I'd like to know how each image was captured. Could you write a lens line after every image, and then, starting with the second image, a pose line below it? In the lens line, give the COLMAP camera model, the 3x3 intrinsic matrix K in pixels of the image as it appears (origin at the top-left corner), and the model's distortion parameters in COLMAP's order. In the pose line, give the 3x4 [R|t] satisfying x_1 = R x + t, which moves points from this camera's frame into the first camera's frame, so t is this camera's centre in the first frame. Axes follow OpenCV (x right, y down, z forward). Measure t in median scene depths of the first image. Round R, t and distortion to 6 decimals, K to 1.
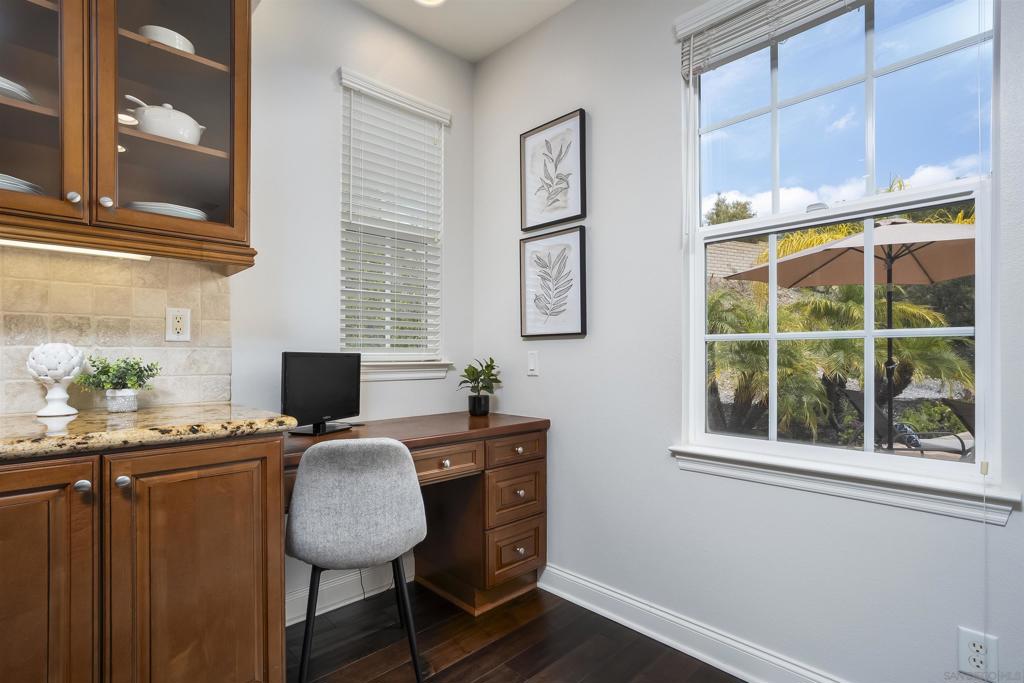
lens RADIAL K [[471.1, 0, 512.0], [0, 471.1, 341.5], [0, 0, 1]] dist [-0.002432, -0.000319]
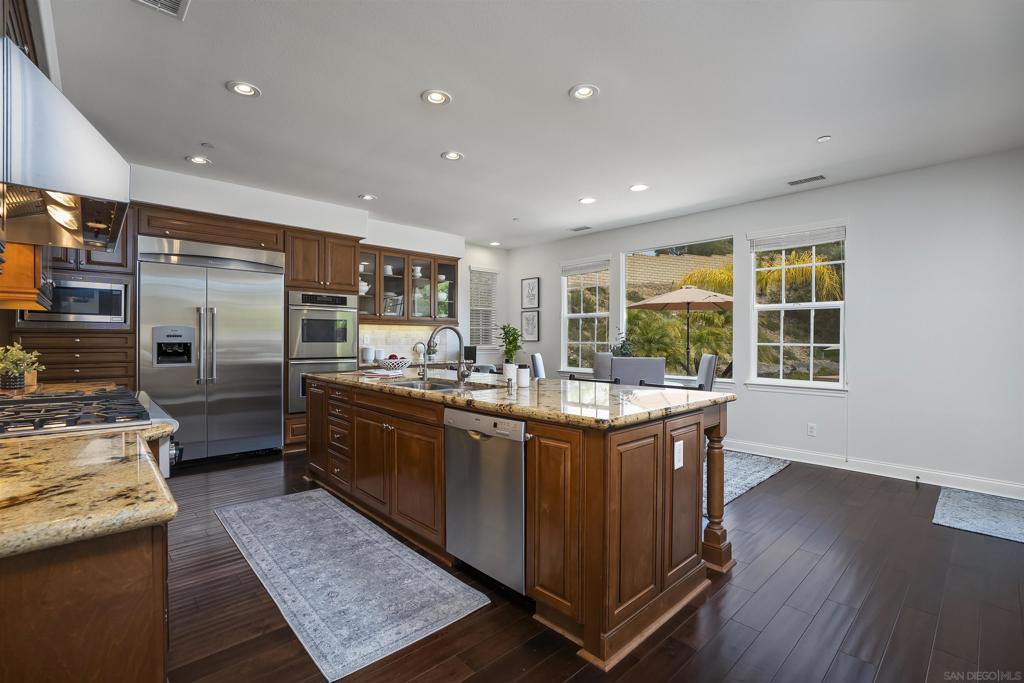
lens RADIAL K [[460.3, 0, 512.0], [0, 460.3, 341.5], [0, 0, 1]] dist [0.000445, 0.000362]
pose [[0.998480, 0.004941, -0.054892, 0.145349], [-0.004065, 0.999863, 0.016055, -0.068277], [0.054963, -0.015808, 0.998363, -2.447402]]
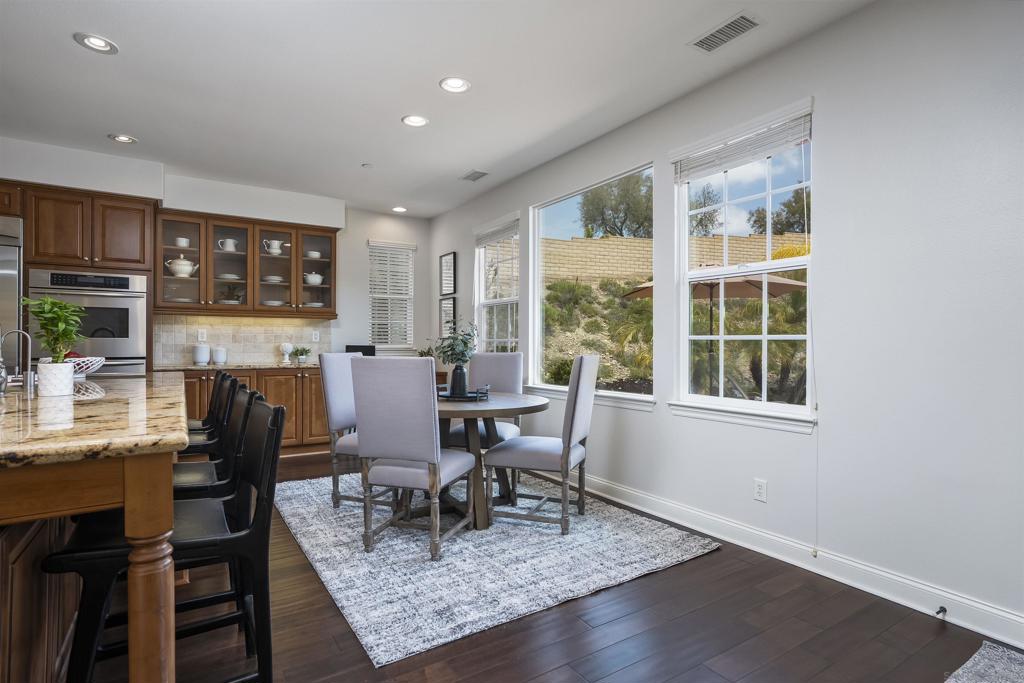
lens RADIAL K [[513.9, 0, 512.0], [0, 513.9, 341.5], [0, 0, 1]] dist [0.012663, -0.000279]
pose [[0.971727, 0.001906, -0.236098, 1.131161], [-0.000201, 0.999974, 0.007244, -0.021766], [0.236106, -0.006991, 0.971702, -1.674342]]
